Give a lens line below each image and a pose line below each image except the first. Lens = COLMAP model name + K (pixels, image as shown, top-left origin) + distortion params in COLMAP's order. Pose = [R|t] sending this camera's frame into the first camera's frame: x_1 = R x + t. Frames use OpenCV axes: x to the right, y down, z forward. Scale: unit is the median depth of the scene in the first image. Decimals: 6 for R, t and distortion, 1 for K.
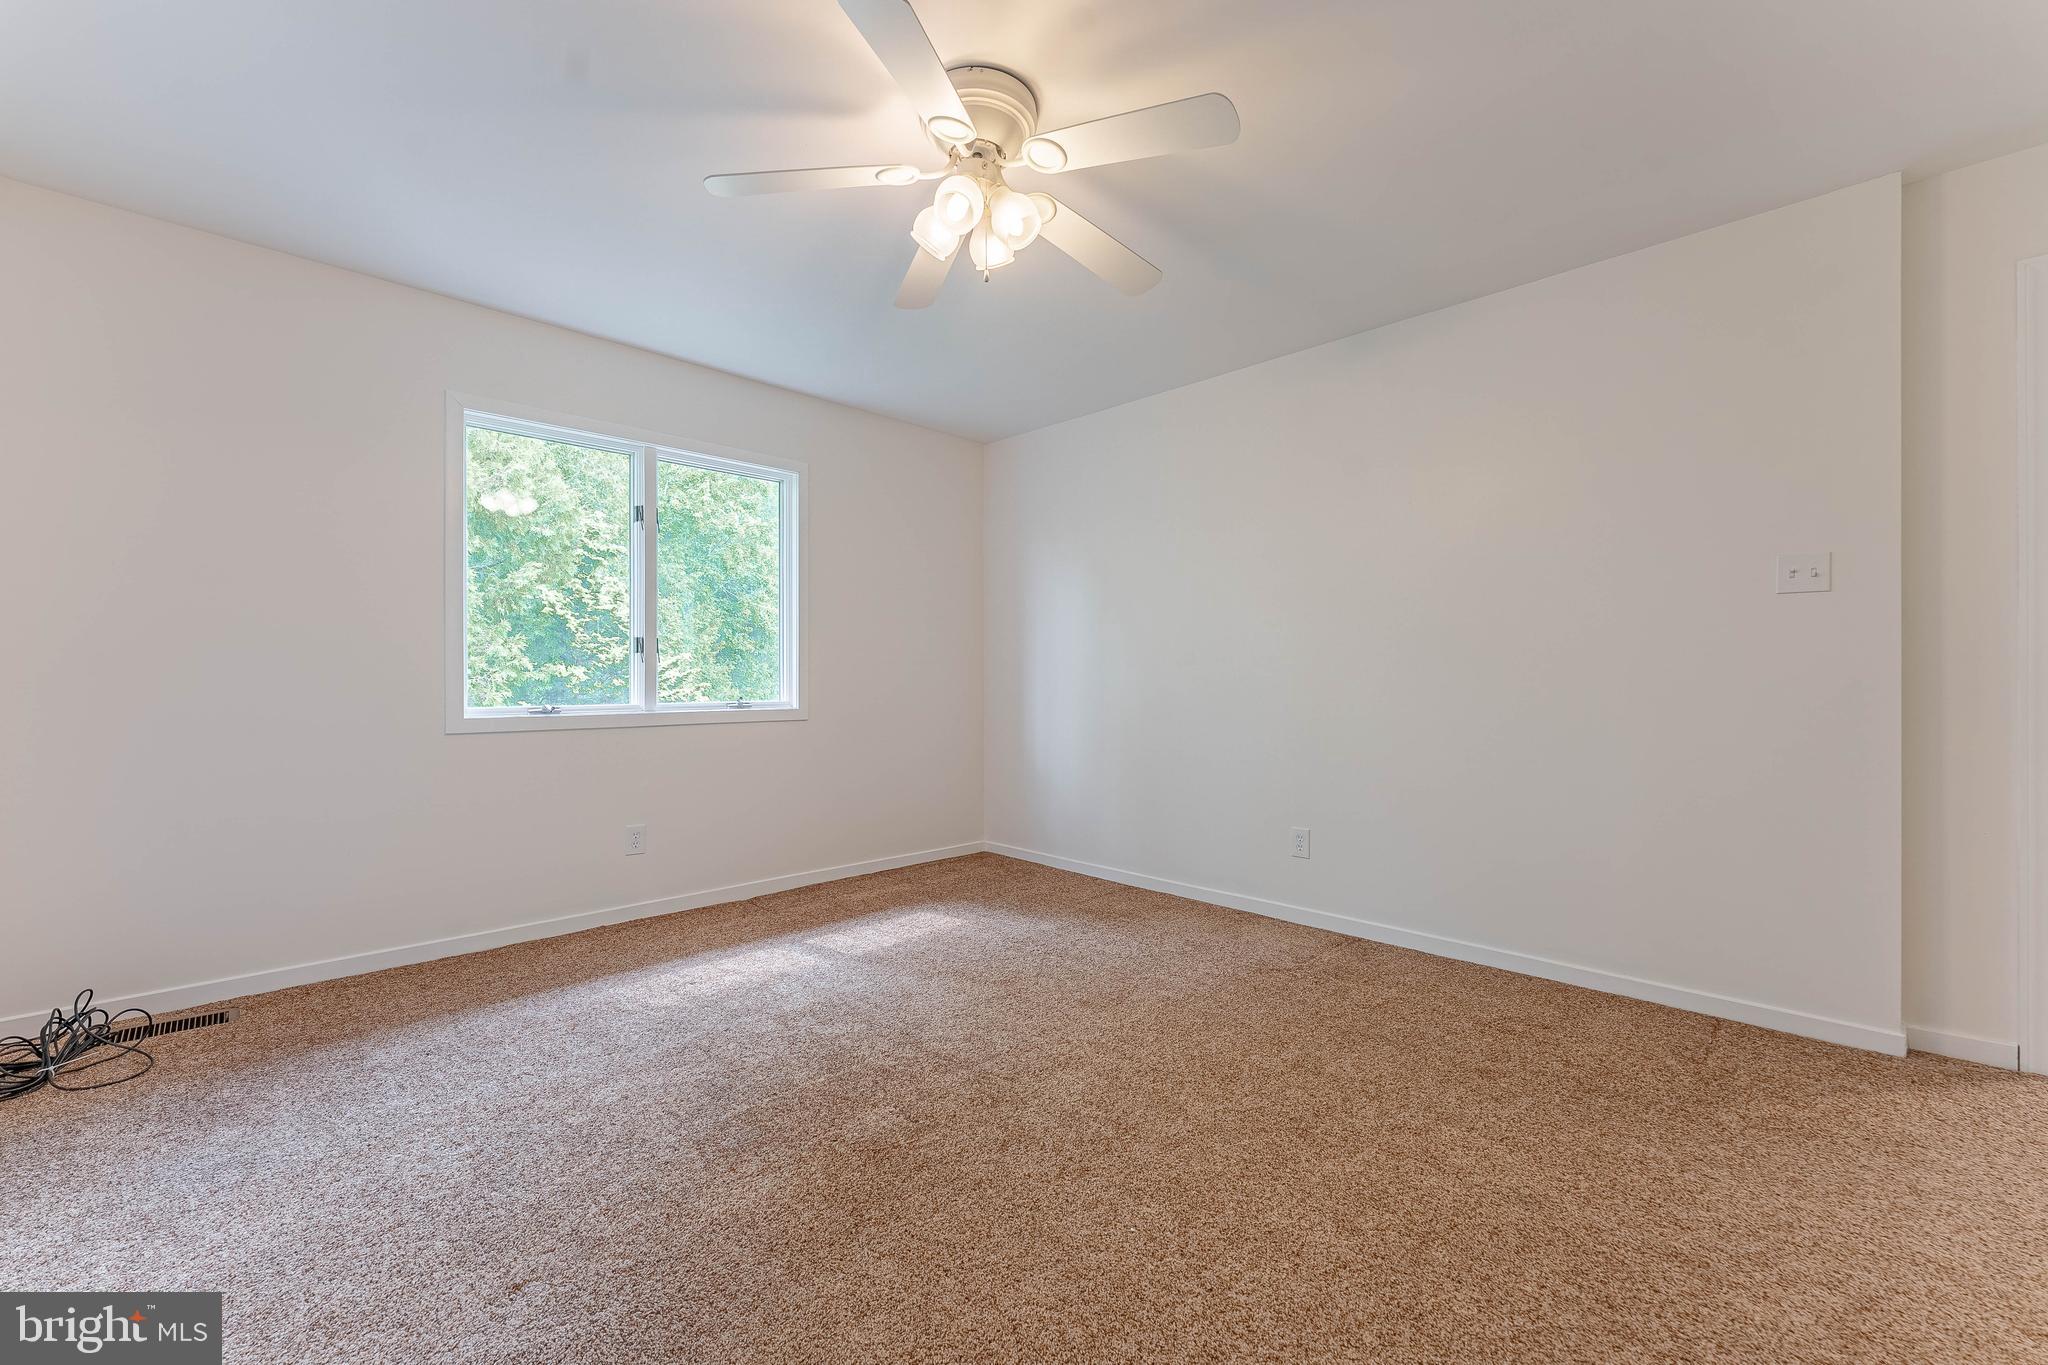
lens RADIAL K [[829.3, 0, 1024.1], [0, 829.3, 669.3], [0, 0, 1]] dist [-0.009296, -0.000010]
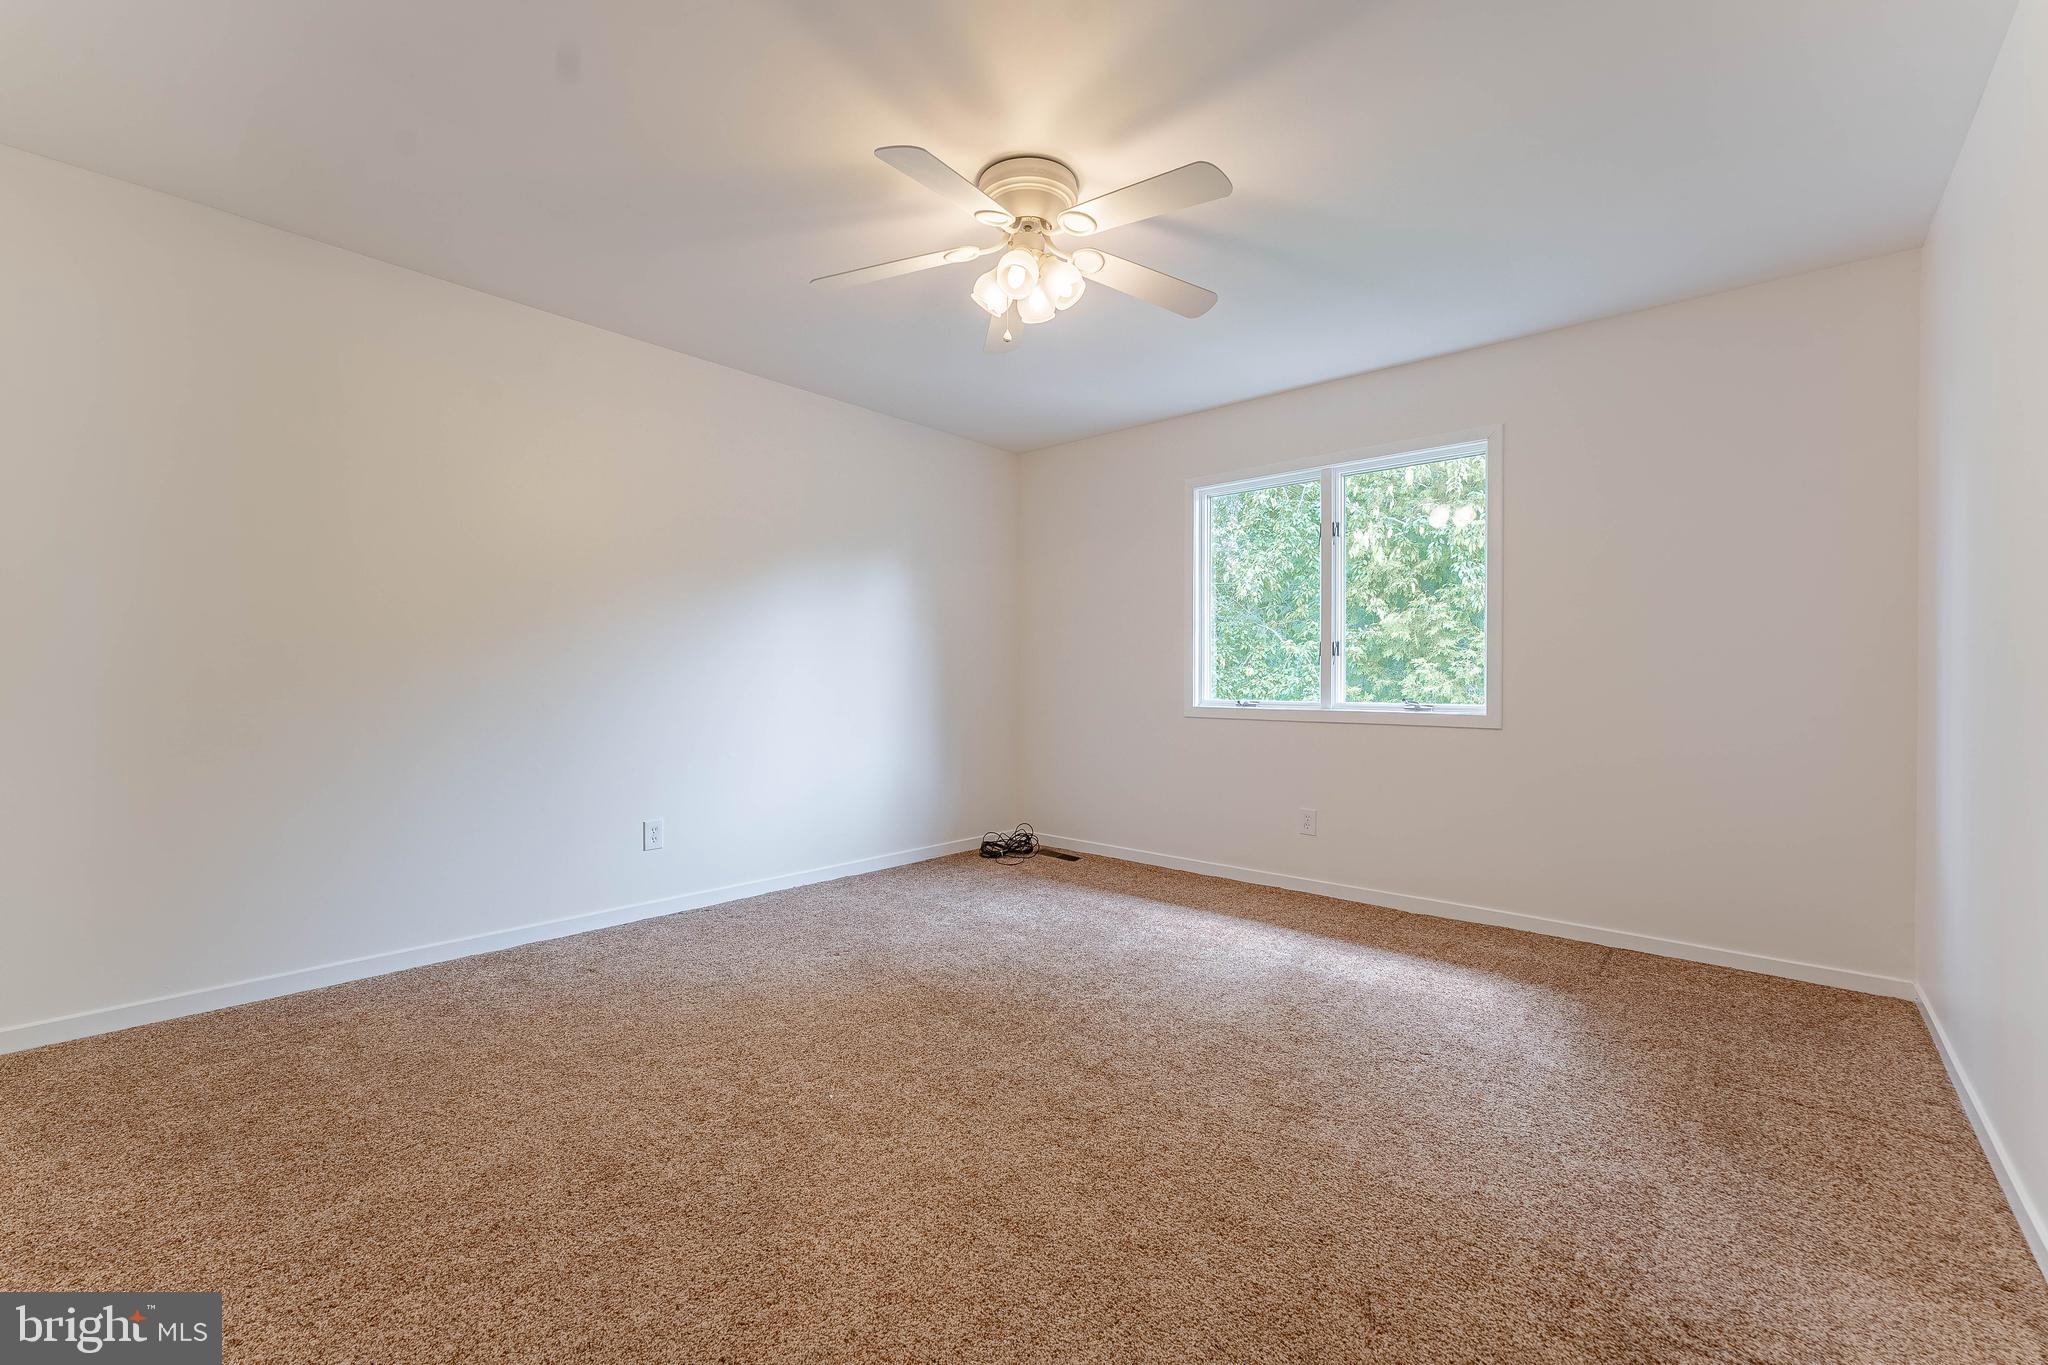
lens RADIAL K [[834.7, 0, 1024.0], [0, 834.7, 682.5], [0, 0, 1]] dist [0.000079, -0.000039]
pose [[0.073660, 0.007527, -0.997255, 0.758104], [0.002634, 0.999967, 0.007742, 0.007535], [0.997280, -0.003197, 0.073638, 0.631508]]
